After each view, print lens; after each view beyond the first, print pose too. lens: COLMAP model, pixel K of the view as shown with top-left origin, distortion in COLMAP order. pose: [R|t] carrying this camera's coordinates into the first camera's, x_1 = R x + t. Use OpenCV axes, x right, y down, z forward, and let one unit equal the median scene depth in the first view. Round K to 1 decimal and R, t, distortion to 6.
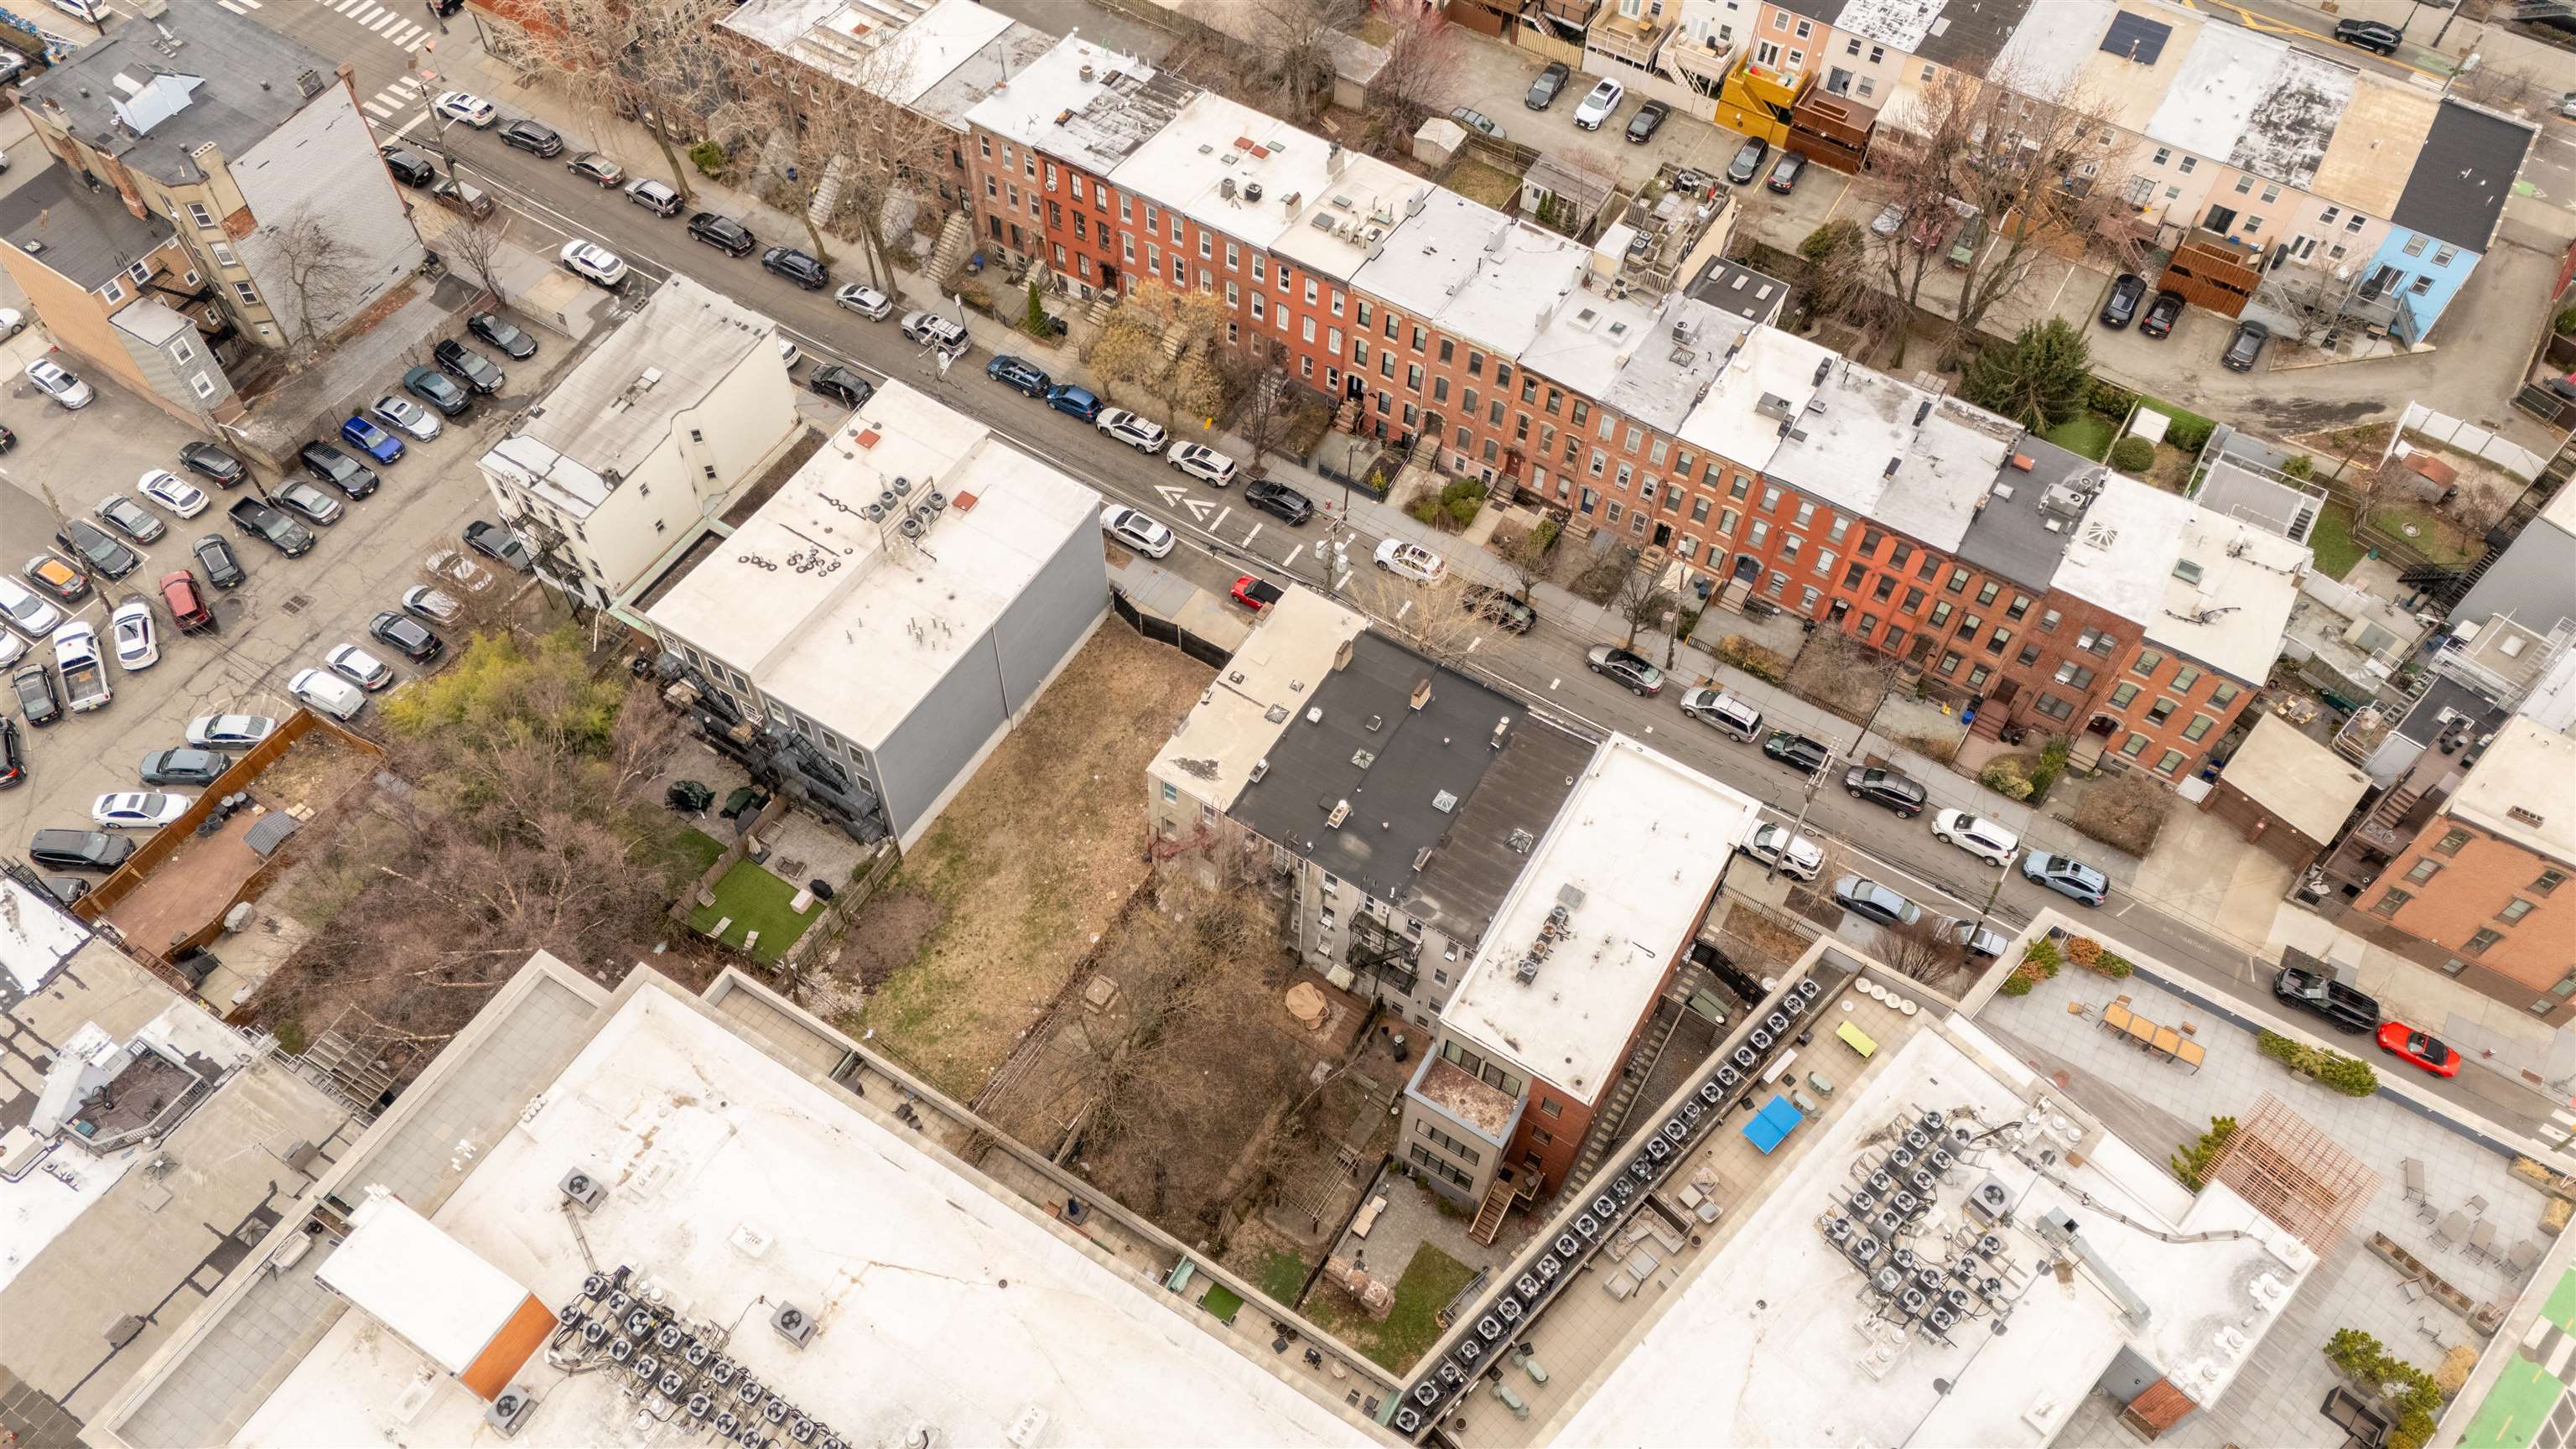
lens RADIAL K [[1868.0, 0, 1291.7], [0, 1868.0, 728.7], [0, 0, 1]] dist [0.056778, -0.038498]
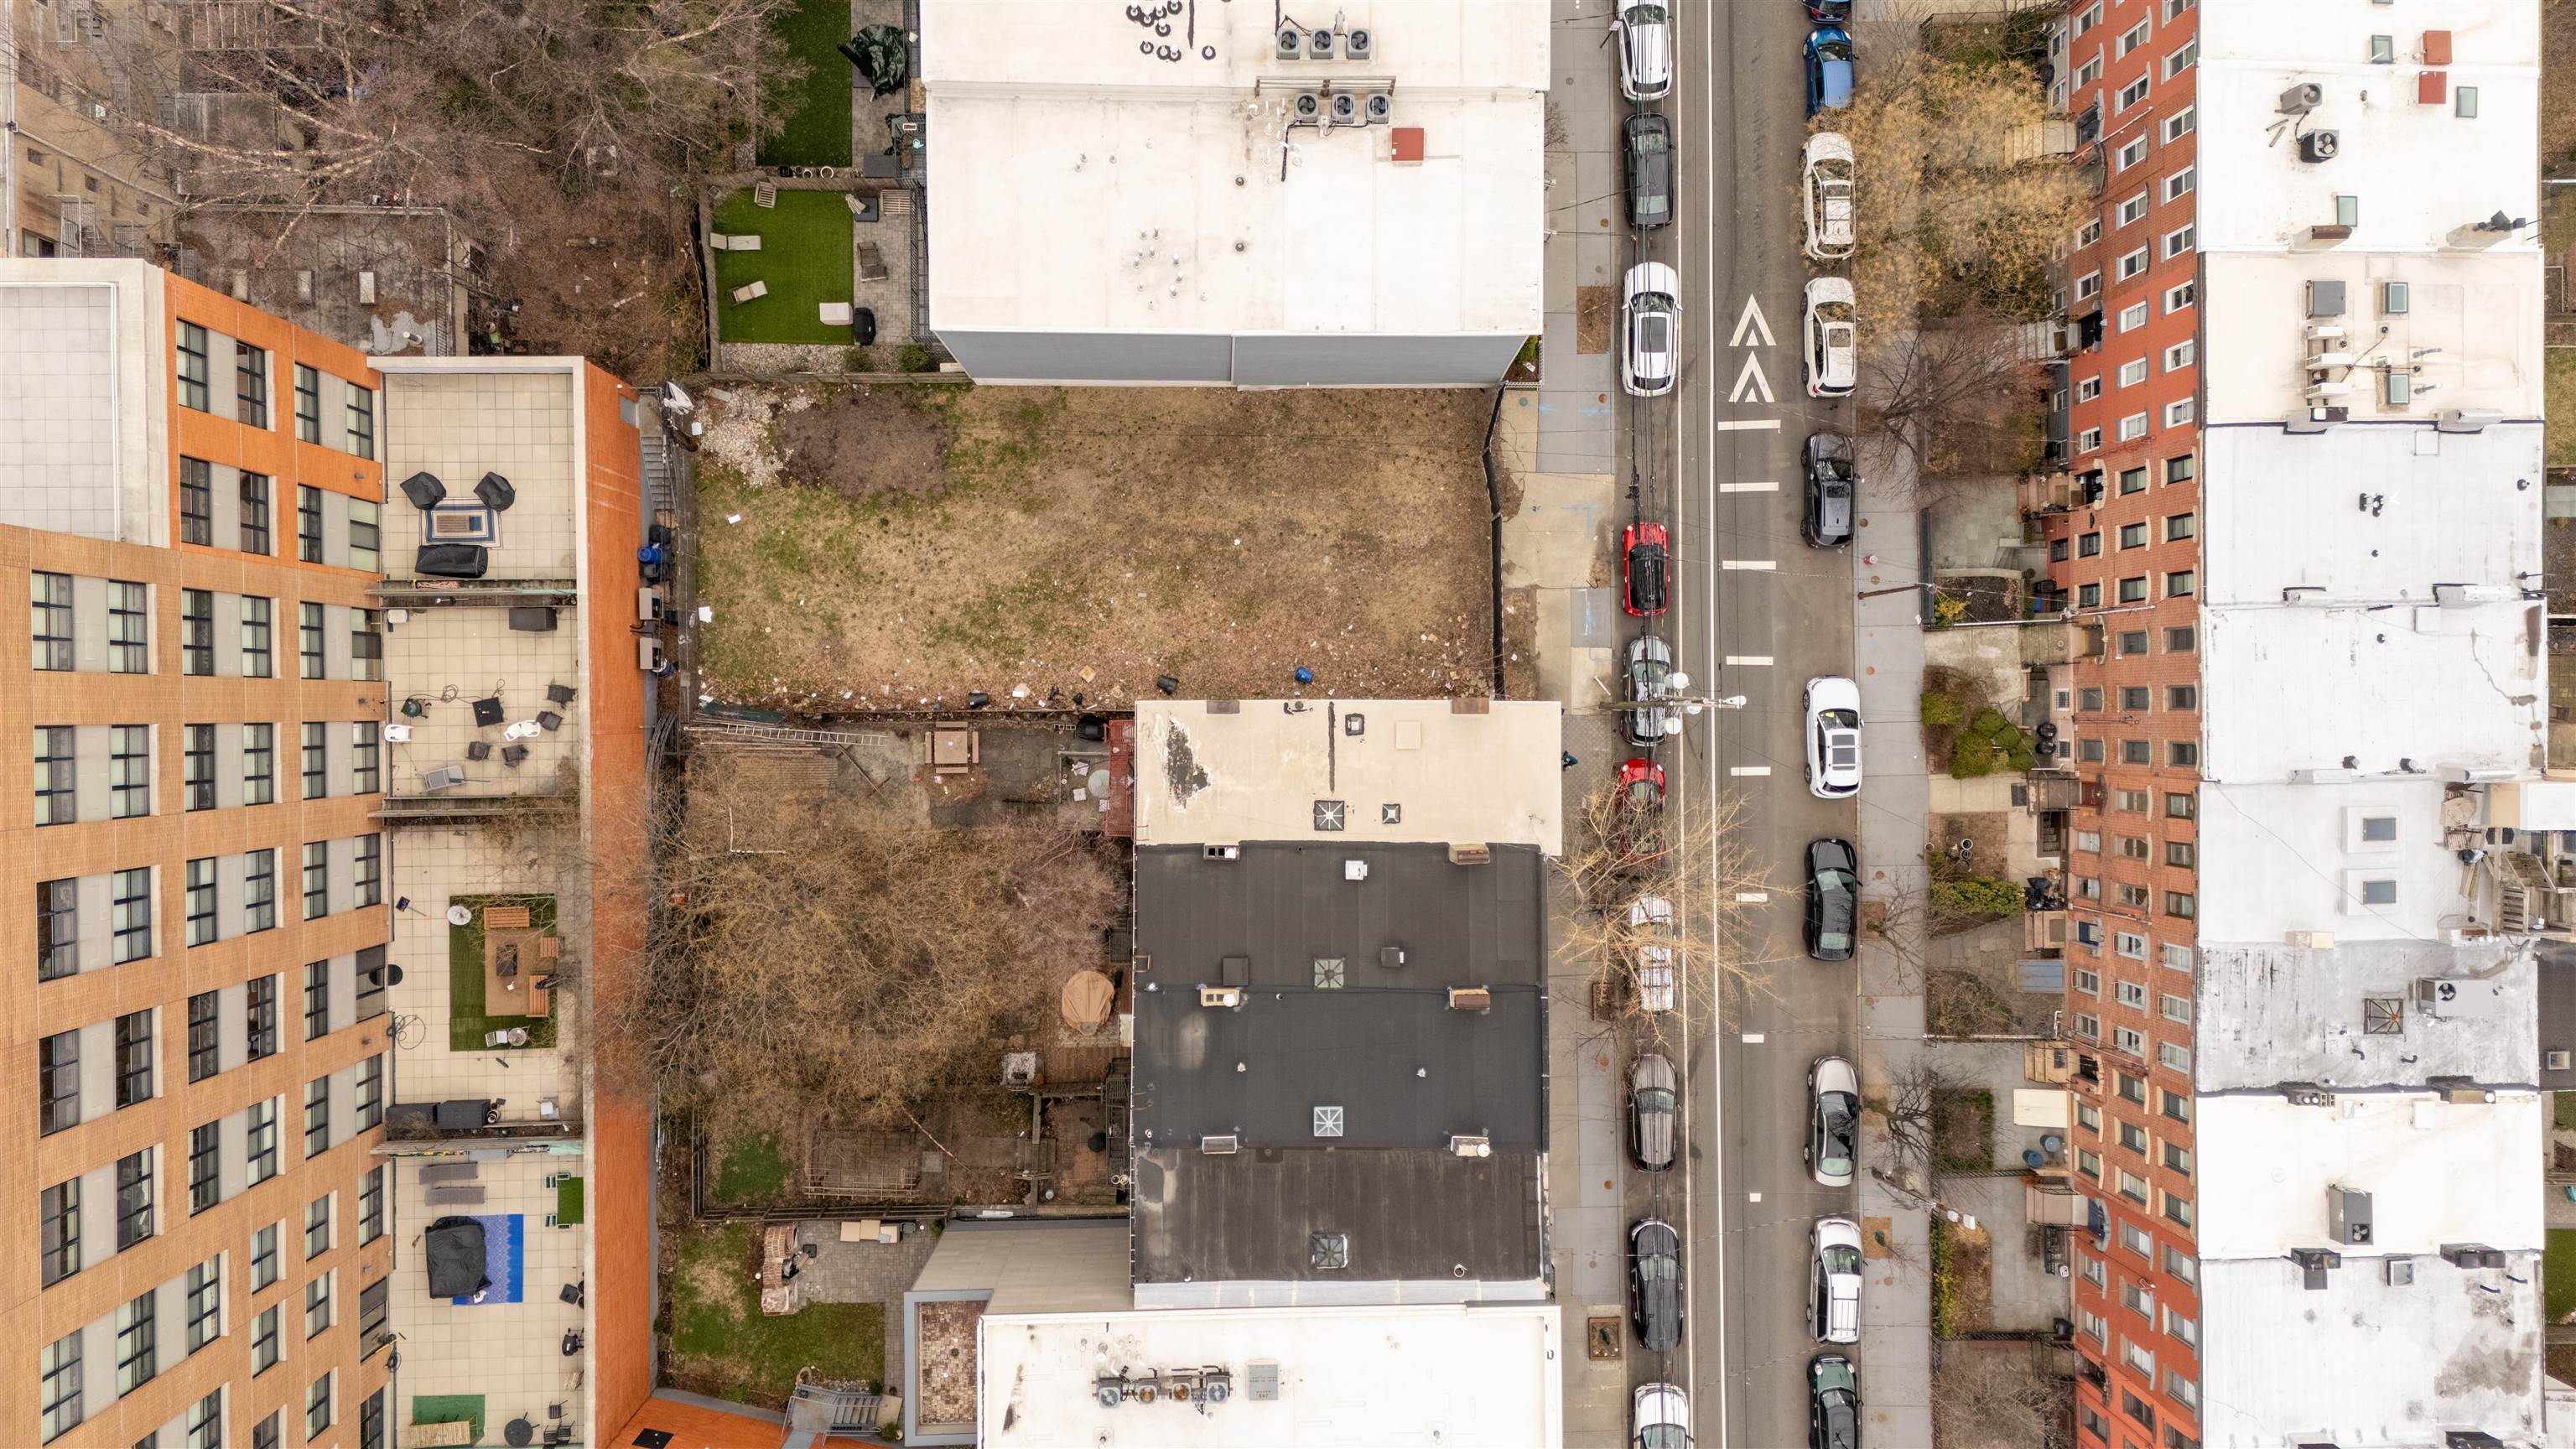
lens RADIAL K [[1868.0, 0, 1296.4], [0, 1868.0, 720.8], [0, 0, 1]] dist [0.056778, -0.038498]
pose [[0.528025, 0.849212, -0.005350, -0.034109], [-0.713300, 0.446919, 0.539876, -0.317988], [0.460860, -0.281252, 0.841728, 0.412941]]
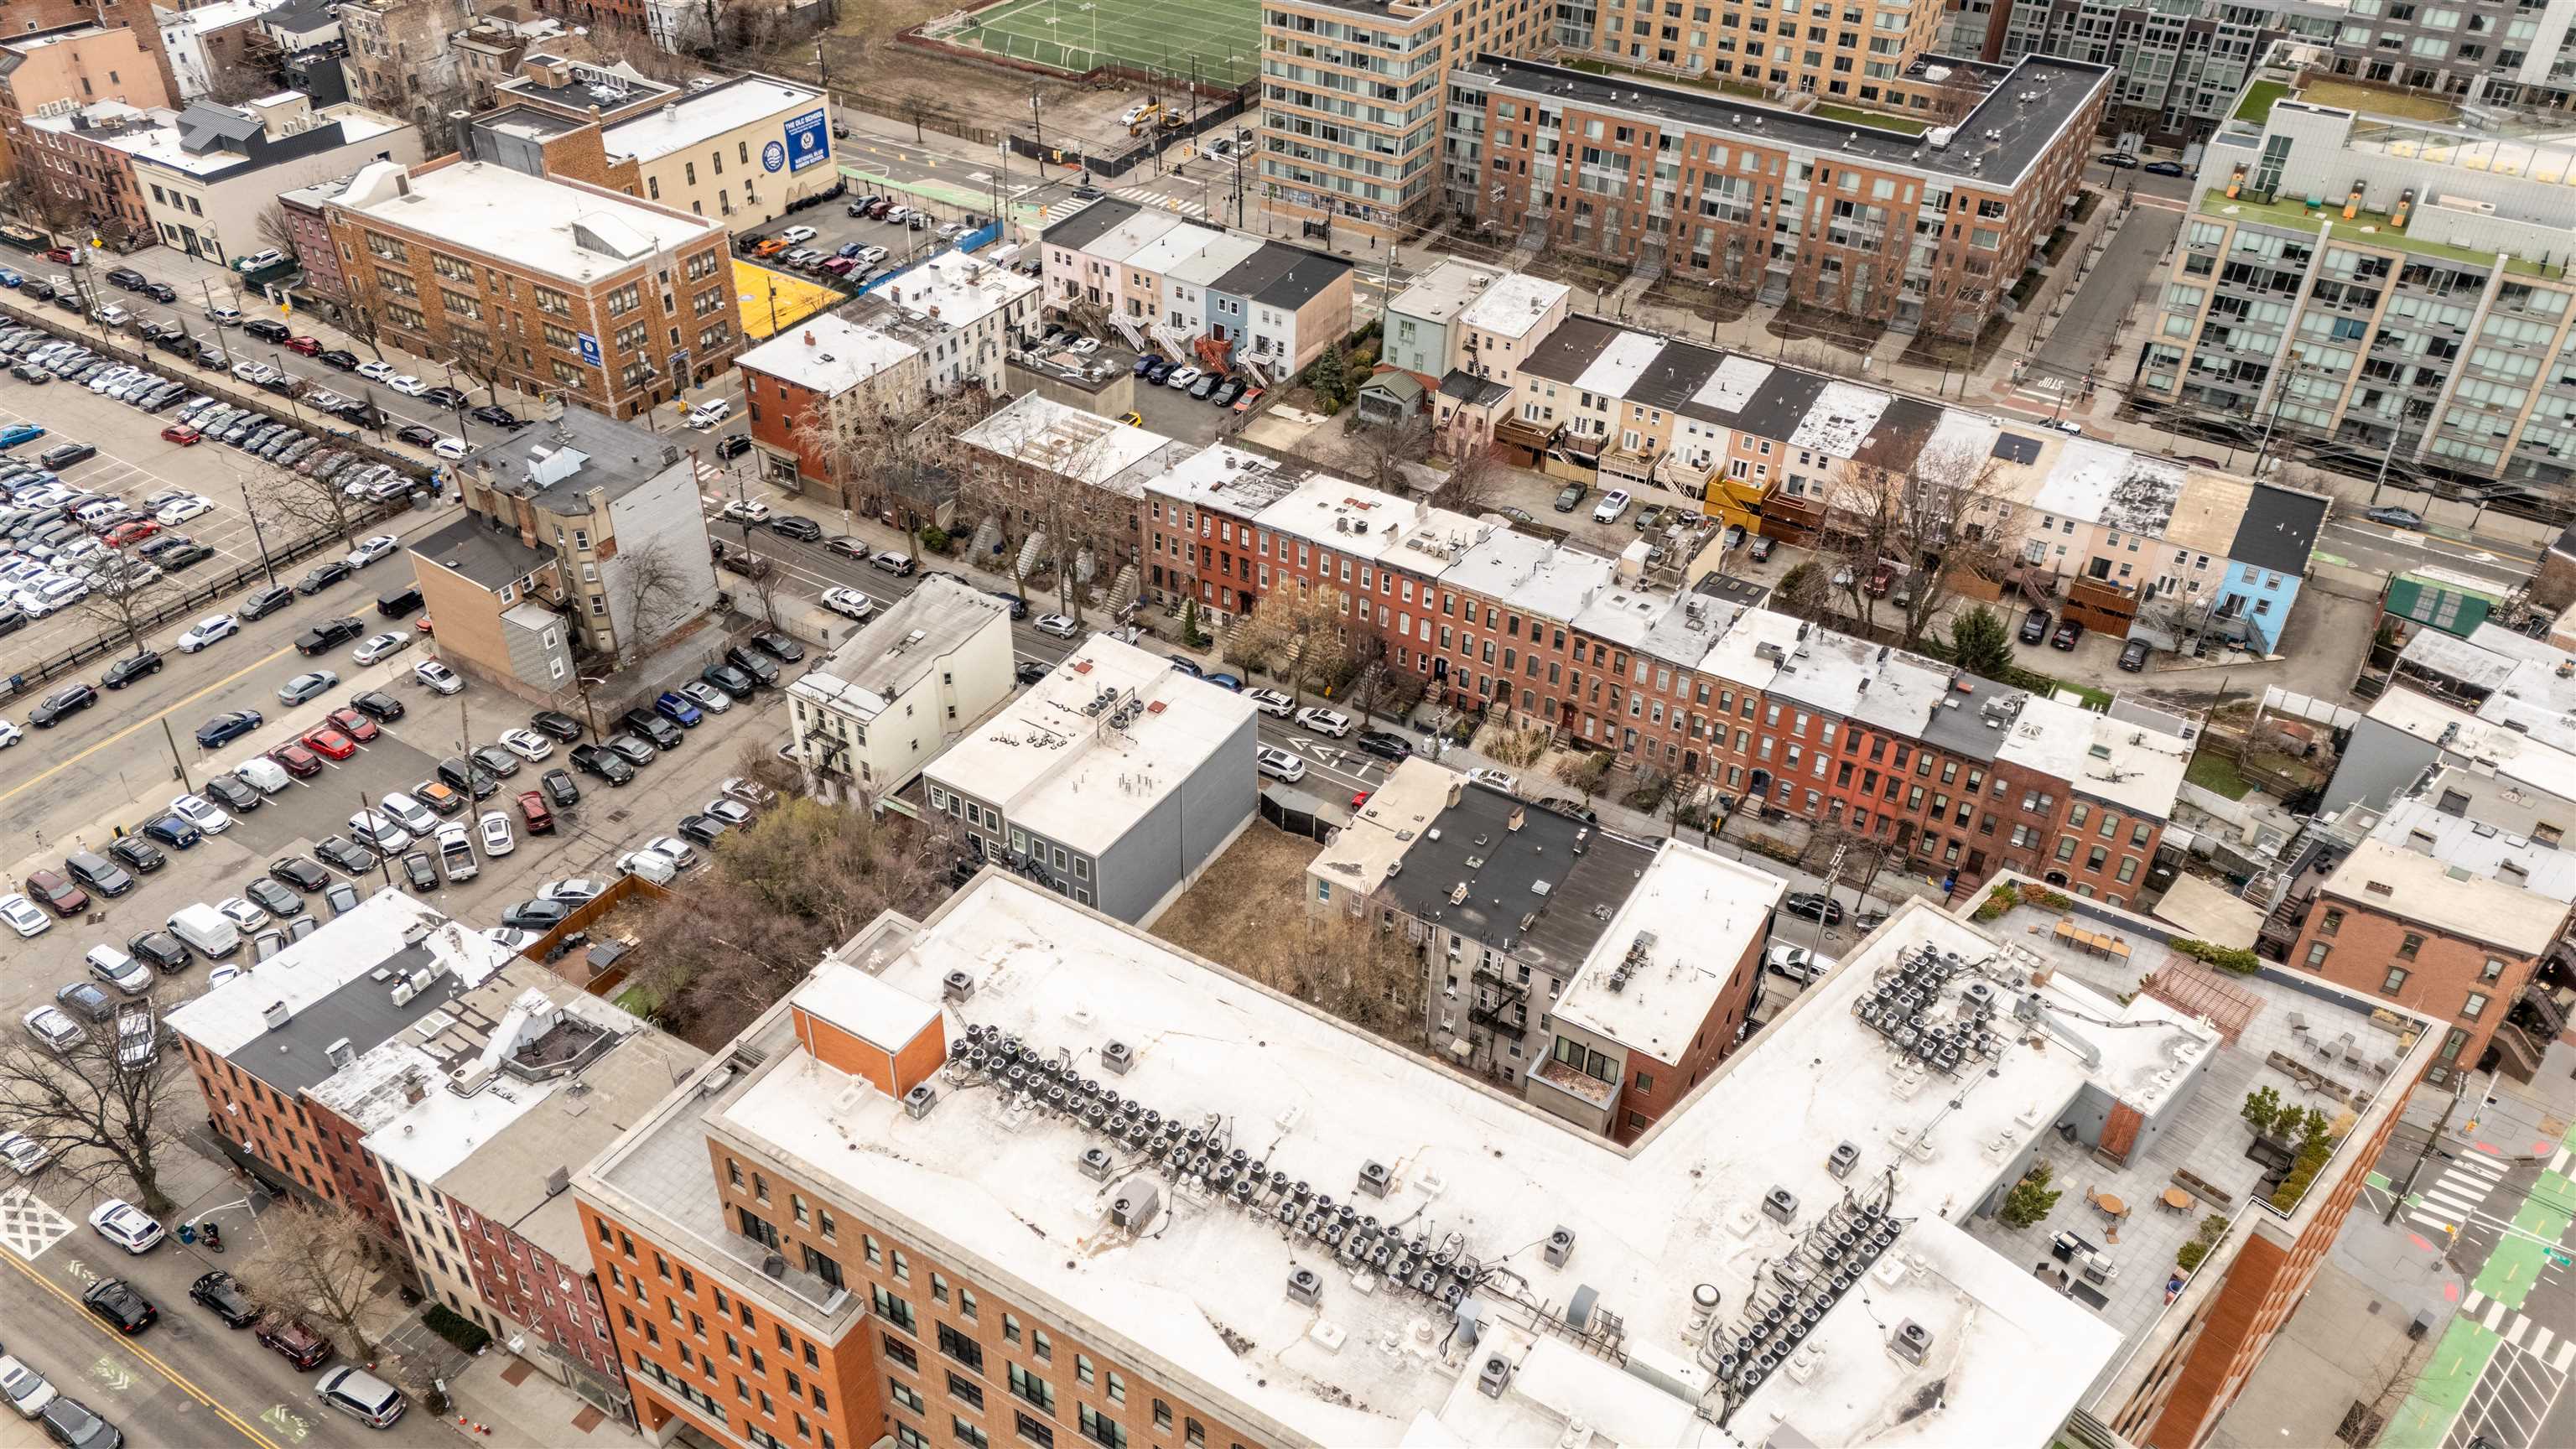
lens RADIAL K [[1868.0, 0, 1289.1], [0, 1868.0, 734.1], [0, 0, 1]] dist [0.056778, -0.038498]
pose [[0.999981, -0.006103, -0.000333, -0.077858], [0.005645, 0.943091, -0.332486, 0.314827], [0.002343, 0.332478, 0.943108, -0.215282]]
